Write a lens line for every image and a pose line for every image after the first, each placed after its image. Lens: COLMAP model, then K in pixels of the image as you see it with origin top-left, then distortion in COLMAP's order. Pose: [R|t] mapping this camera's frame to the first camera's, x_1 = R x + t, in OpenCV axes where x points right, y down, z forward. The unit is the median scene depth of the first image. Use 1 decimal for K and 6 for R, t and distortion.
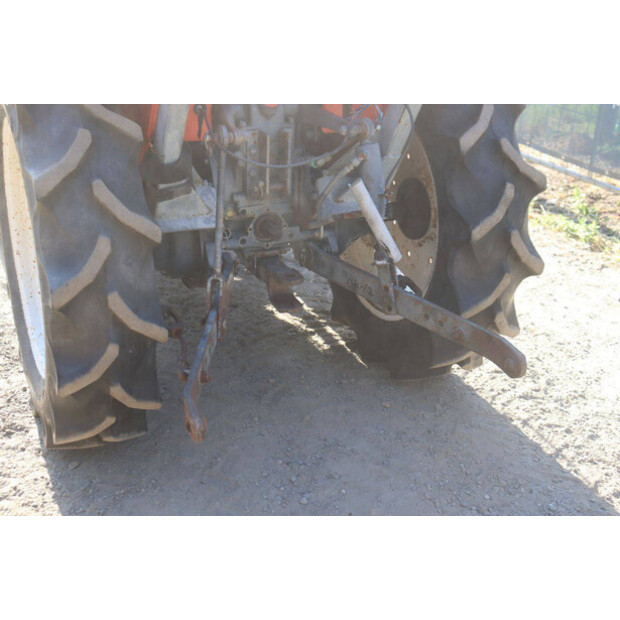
lens RADIAL K [[858.8, 0, 310.0], [0, 858.8, 310.0], [0, 0, 1]] dist [0.062563, 0.059432]
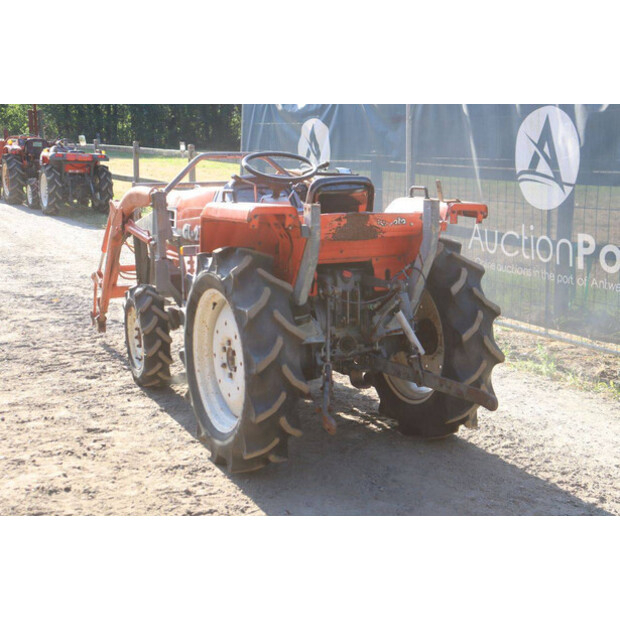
lens RADIAL K [[928.2, 0, 310.0], [0, 928.2, 310.0], [0, 0, 1]] dist [0.083090, 0.032701]
pose [[0.998583, -0.049631, 0.019219, -0.160544], [0.052851, 0.967278, -0.248152, 0.309056], [-0.006275, 0.248816, 0.968530, -0.875026]]
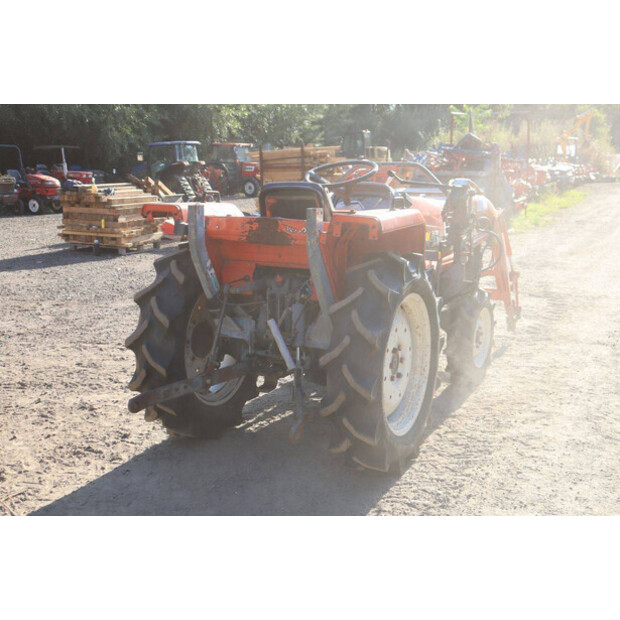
lens RADIAL K [[784.5, 0, 310.0], [0, 784.5, 310.0], [0, 0, 1]] dist [0.020342, 0.039067]
pose [[0.627318, 0.102350, -0.772008, 1.261337], [-0.304108, 0.944812, -0.121853, 0.009435], [0.716931, 0.311214, 0.623823, 0.002735]]
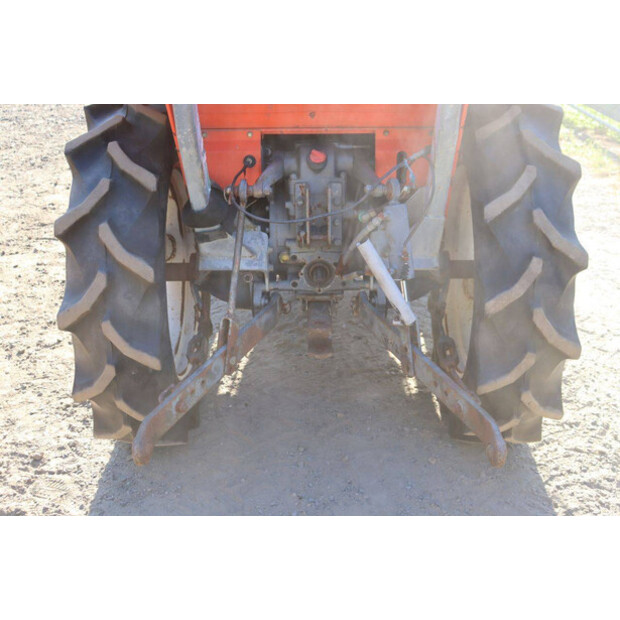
lens RADIAL K [[764.1, 0, 310.0], [0, 764.1, 310.0], [0, 0, 1]] dist [0.002701, 0.089852]
pose [[0.901337, 0.130361, -0.413035, 0.339774], [-0.131487, 0.990981, 0.025837, -0.075973], [0.412678, 0.031021, 0.910349, 0.143387]]
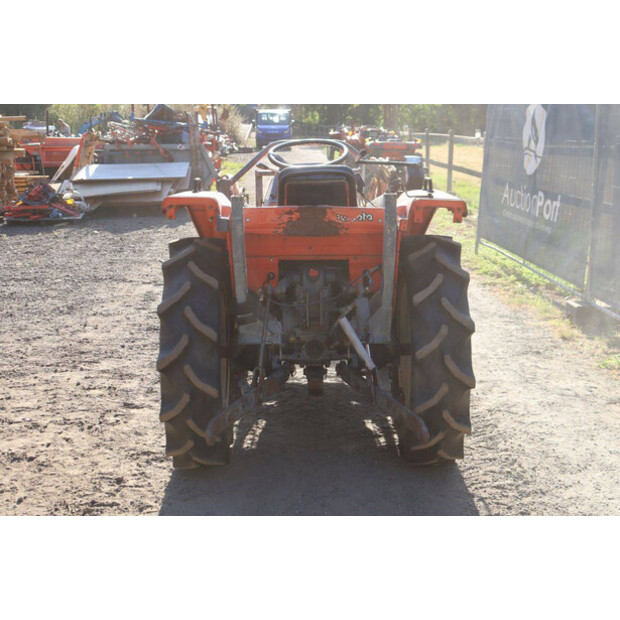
lens RADIAL K [[858.8, 0, 310.0], [0, 858.8, 310.0], [0, 0, 1]] dist [0.062563, 0.059432]
pose [[0.911164, 0.030520, -0.410912, 0.616999], [-0.125272, 0.970565, -0.205693, 0.170452], [0.392539, 0.238896, 0.888168, -0.469649]]
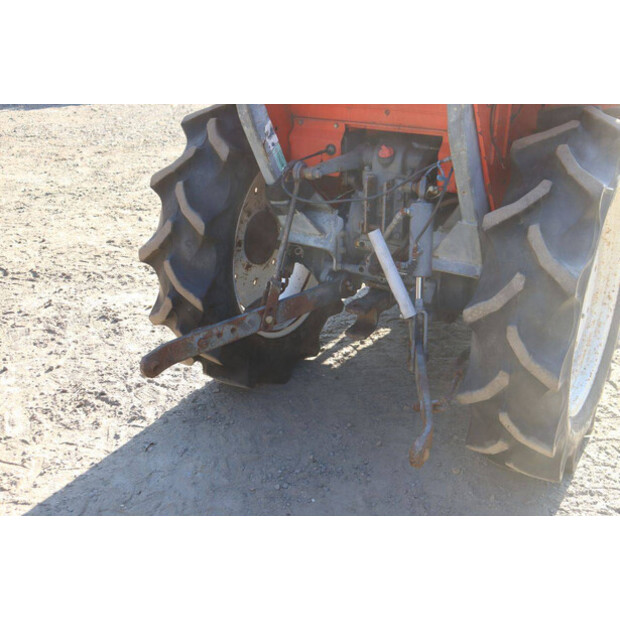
lens RADIAL K [[747.9, 0, 310.0], [0, 747.9, 310.0], [0, 0, 1]] dist [-0.004887, 0.030171]
pose [[0.557900, 0.286737, -0.778800, 0.683973], [-0.316151, 0.941088, 0.120010, -0.128398], [0.767330, 0.179265, 0.615685, 0.344644]]
